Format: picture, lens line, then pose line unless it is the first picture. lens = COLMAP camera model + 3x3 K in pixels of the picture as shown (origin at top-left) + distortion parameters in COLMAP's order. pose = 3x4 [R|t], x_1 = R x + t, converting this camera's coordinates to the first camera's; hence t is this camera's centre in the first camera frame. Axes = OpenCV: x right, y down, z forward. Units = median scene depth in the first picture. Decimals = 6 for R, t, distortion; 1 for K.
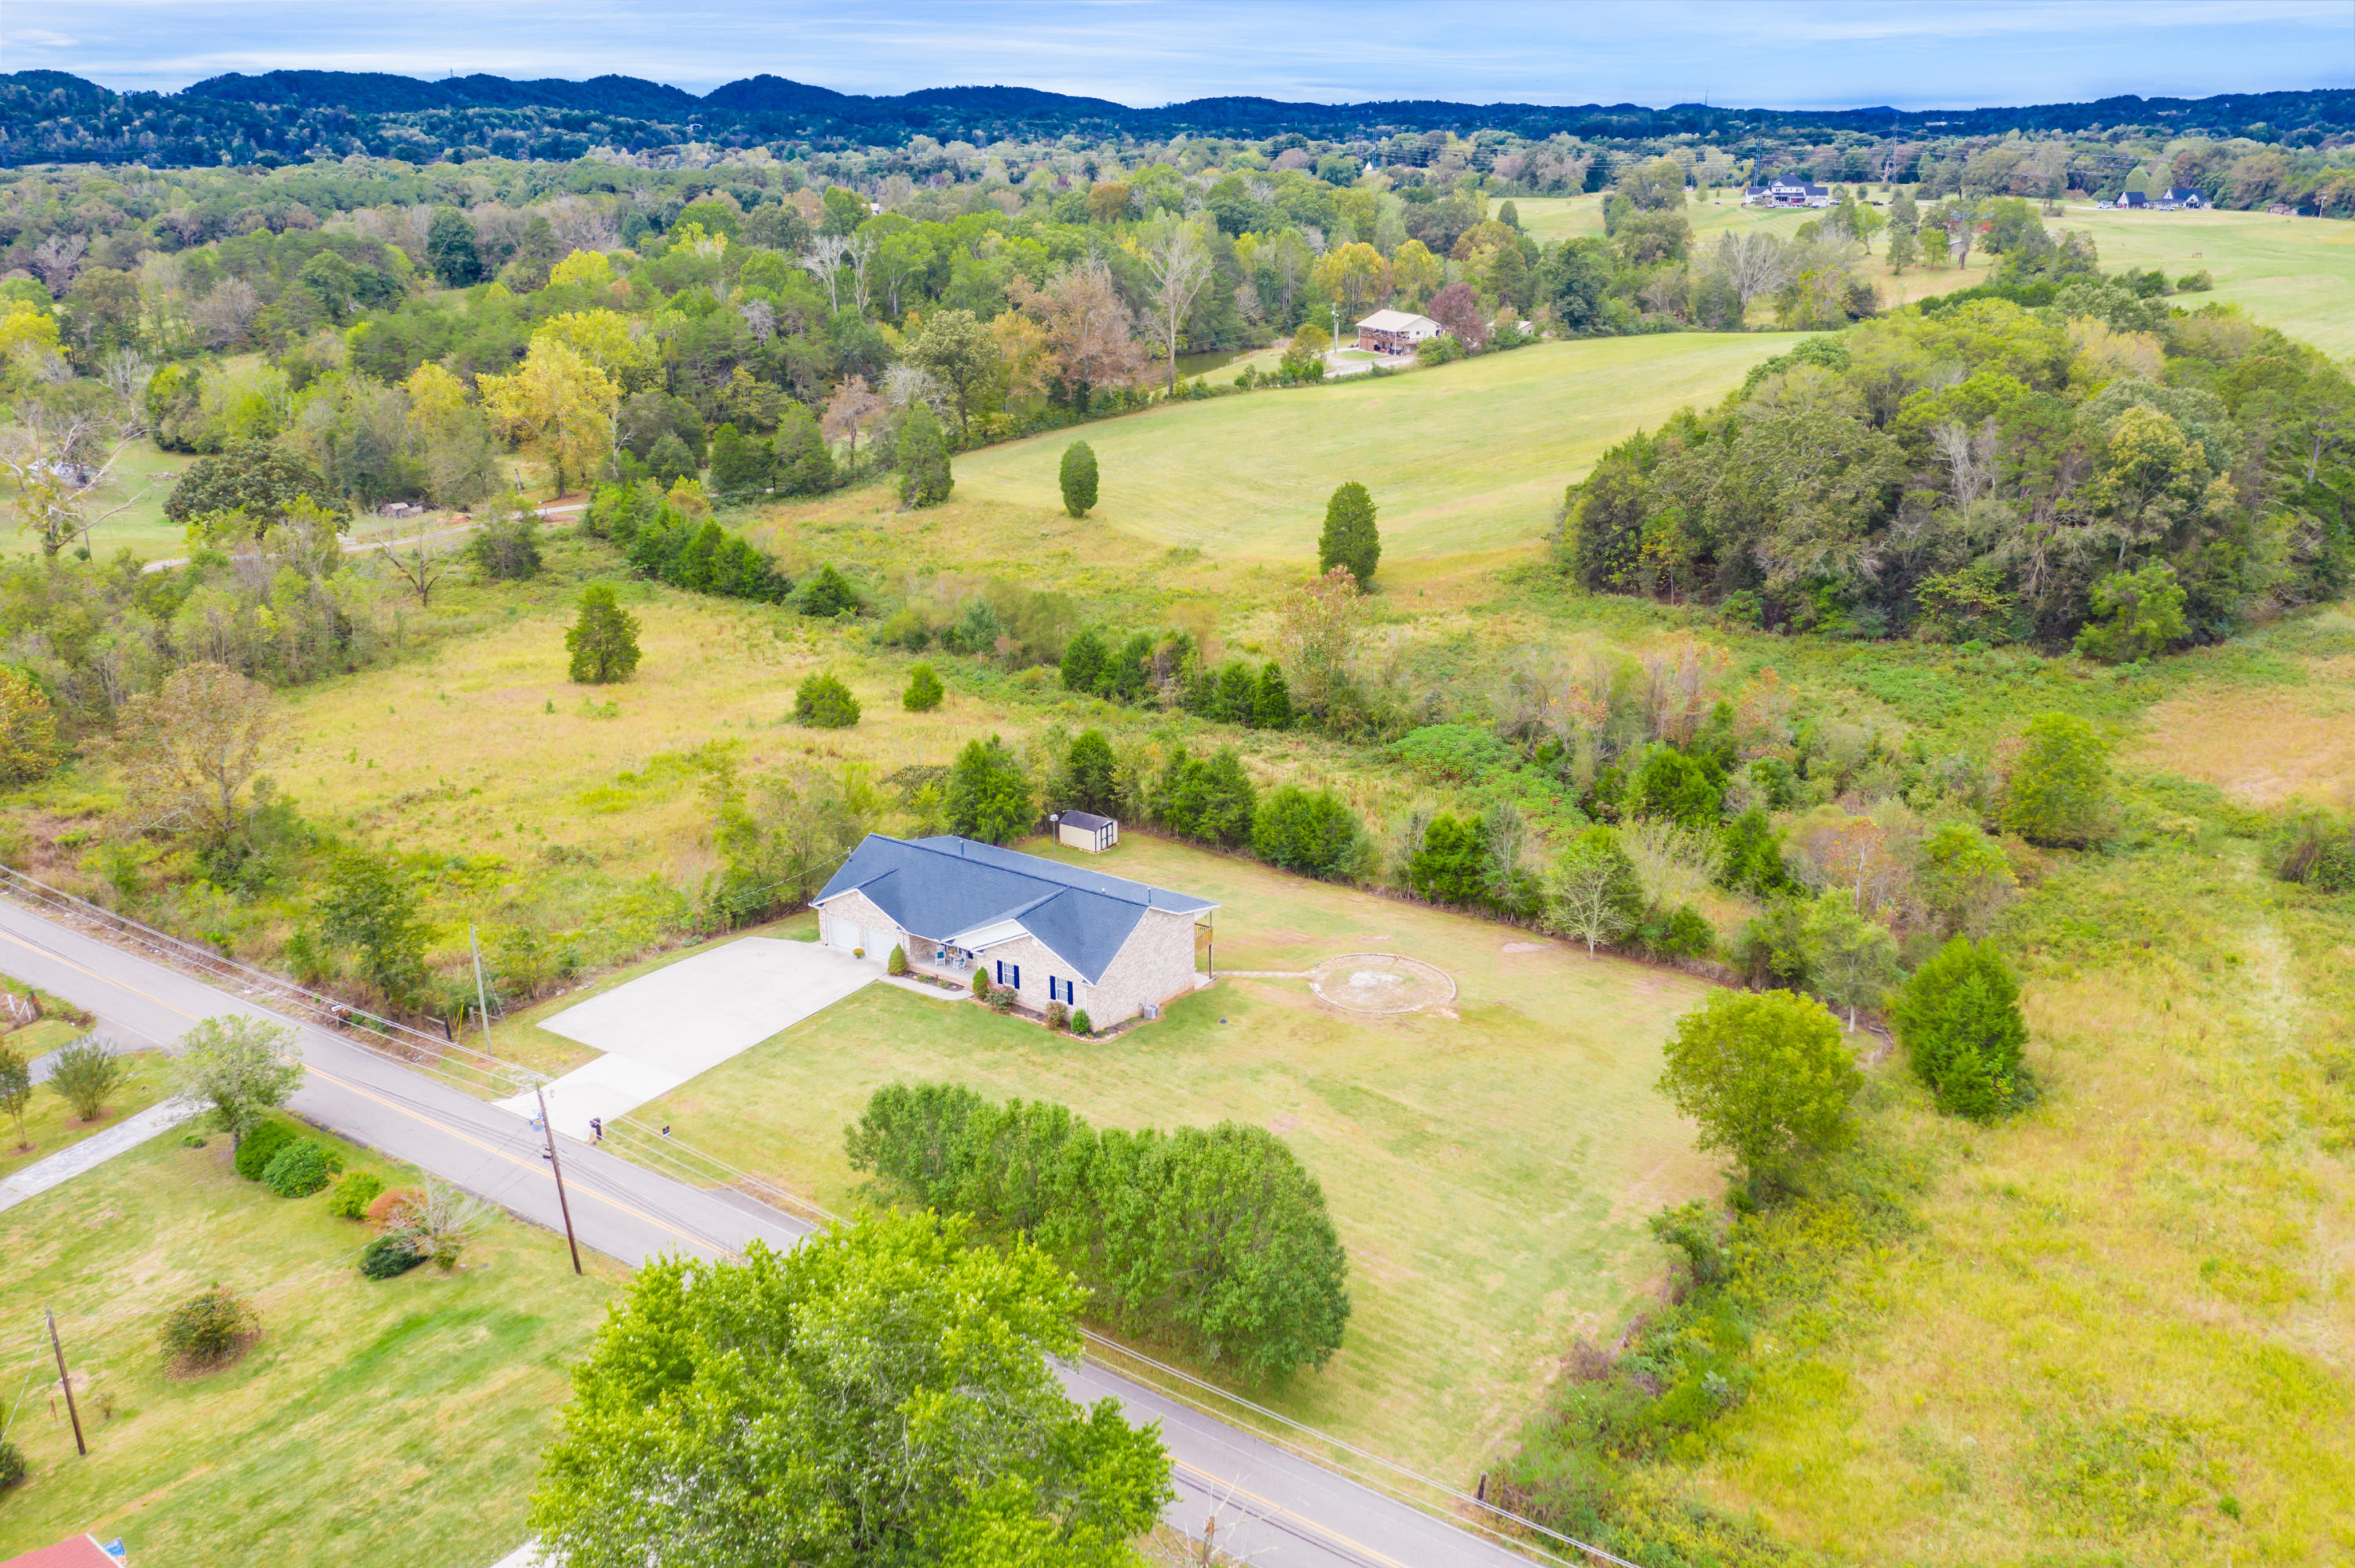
lens RADIAL K [[1809.2, 0, 1238.6], [0, 1809.2, 778.5], [0, 0, 1]] dist [-0.007254, -0.002500]
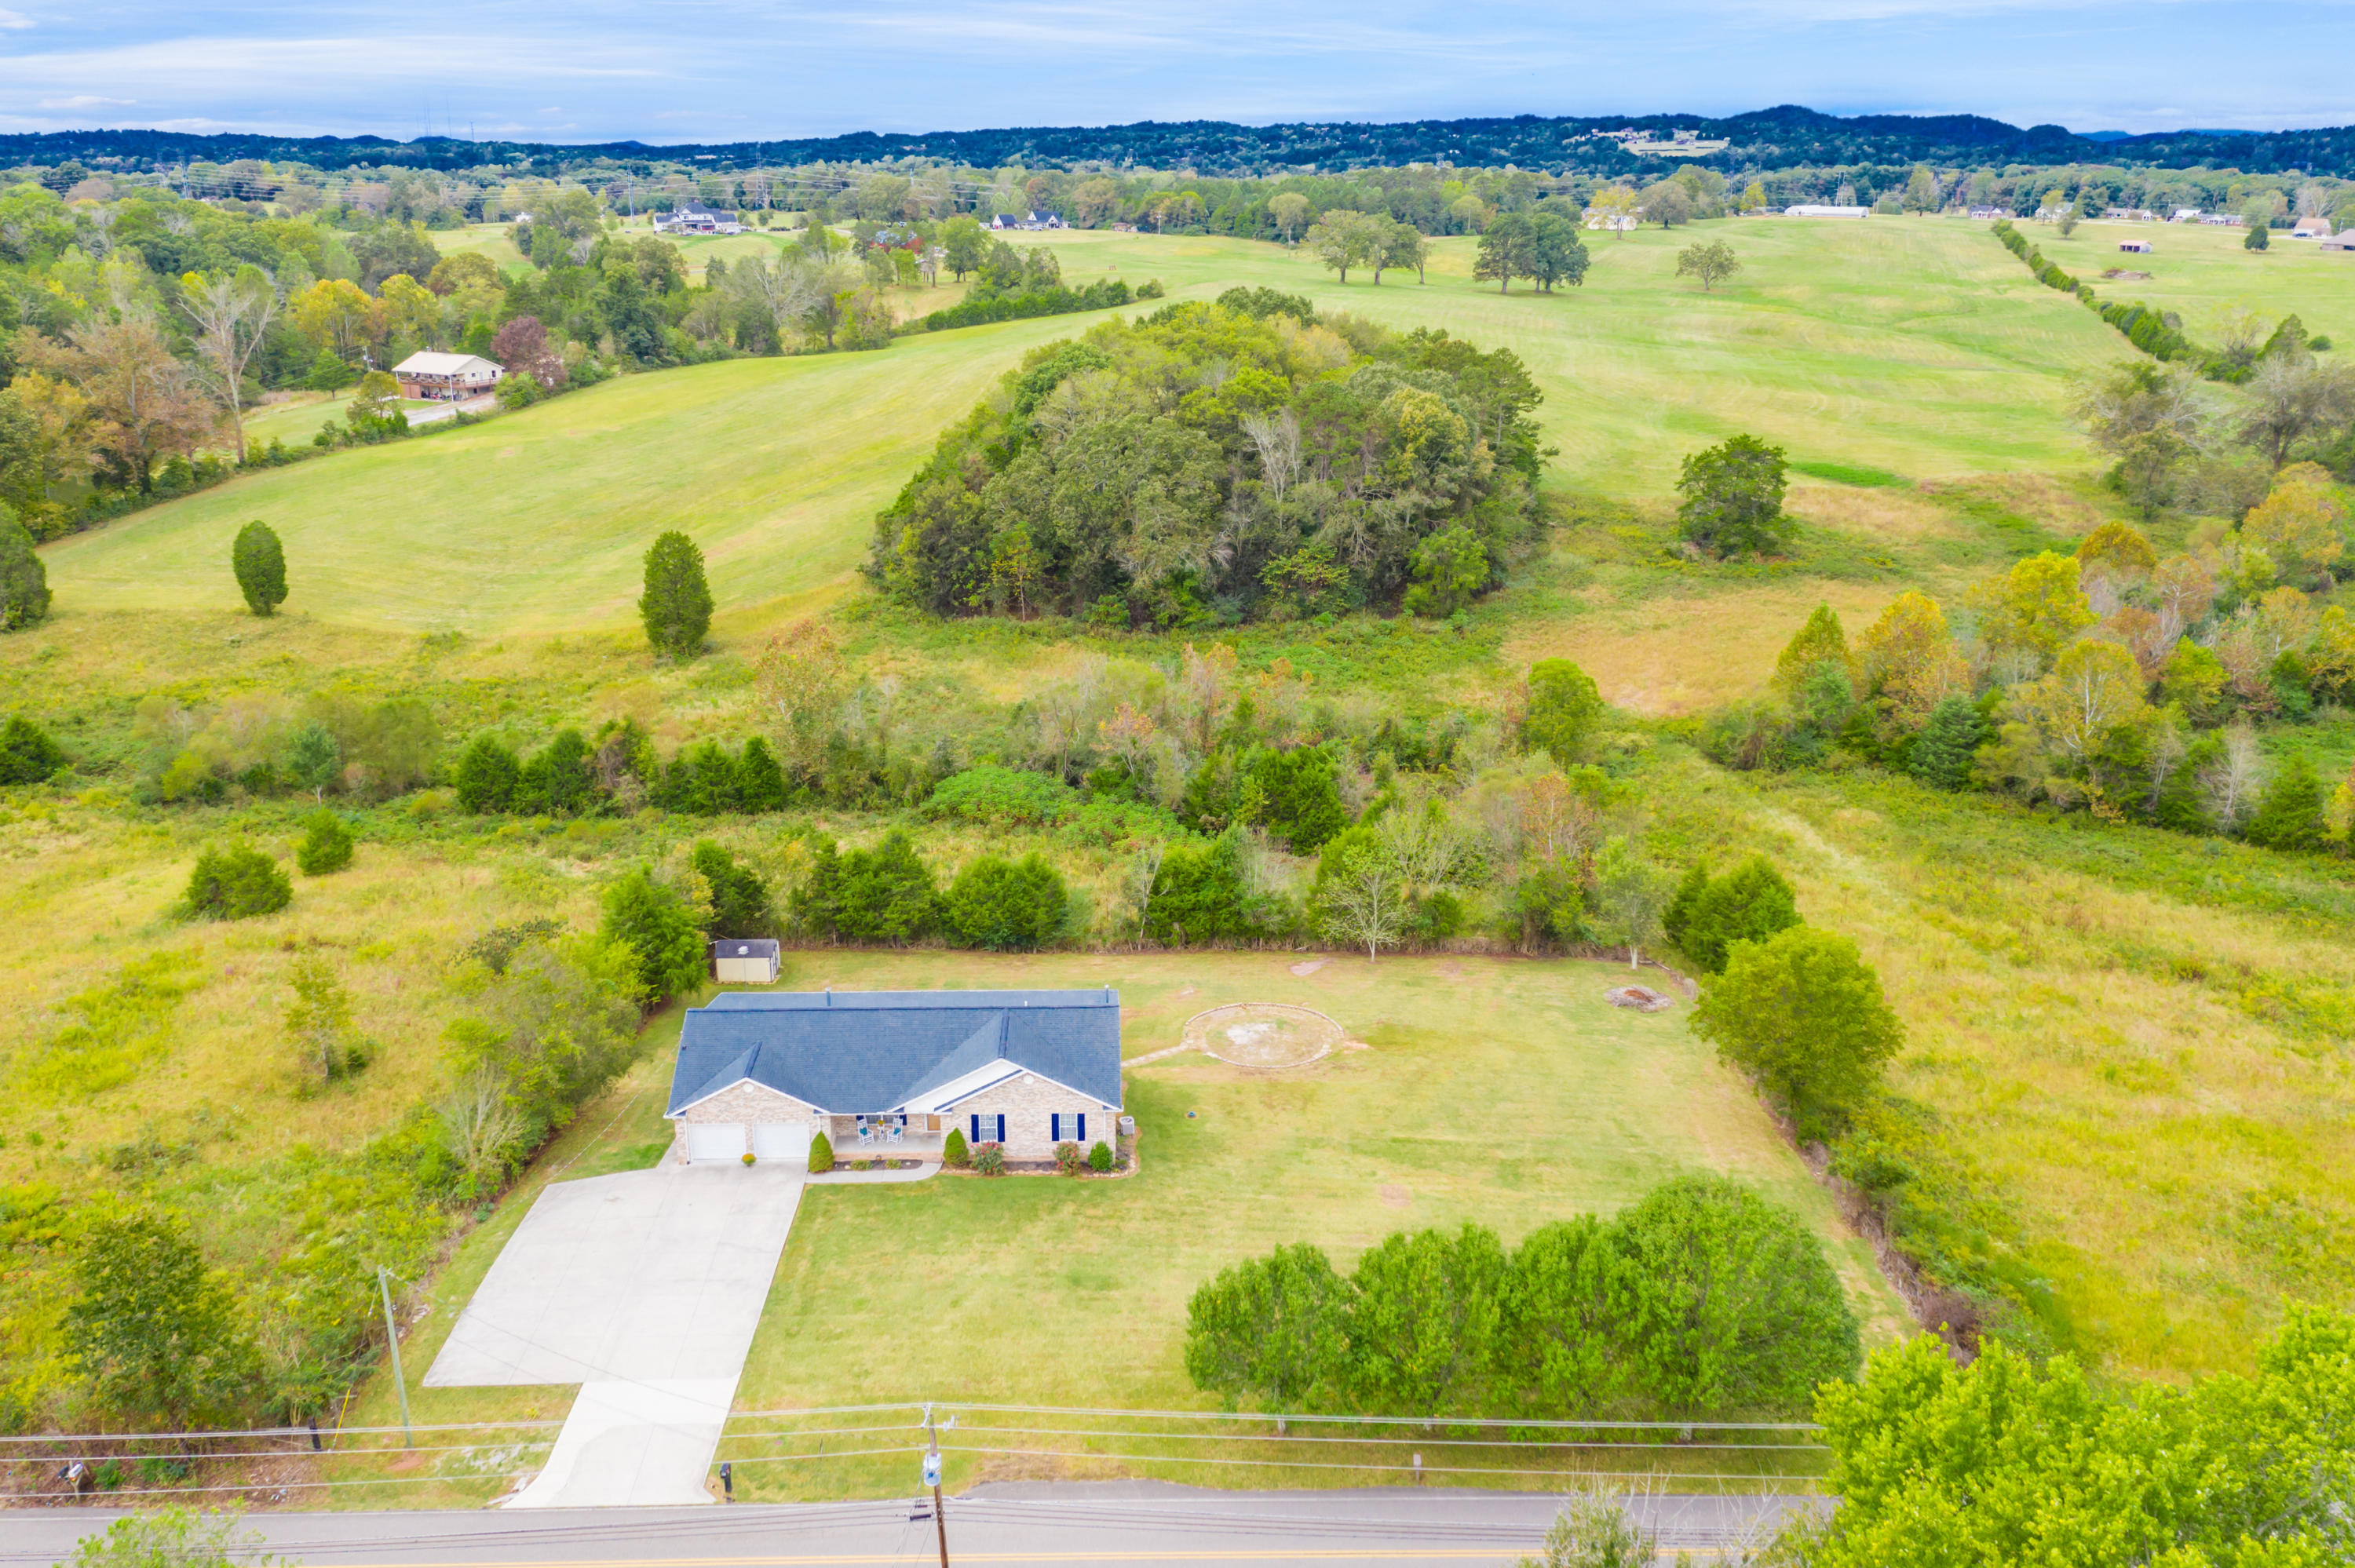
lens RADIAL K [[1841.4, 0, 1179.7], [0, 1841.4, 752.8], [0, 0, 1]] dist [-0.014493, 0.008639]
pose [[0.830945, -0.166820, 0.530756, -0.246892], [0.184813, 0.982580, 0.019490, -0.031183], [-0.524762, 0.081895, 0.847300, 0.122172]]
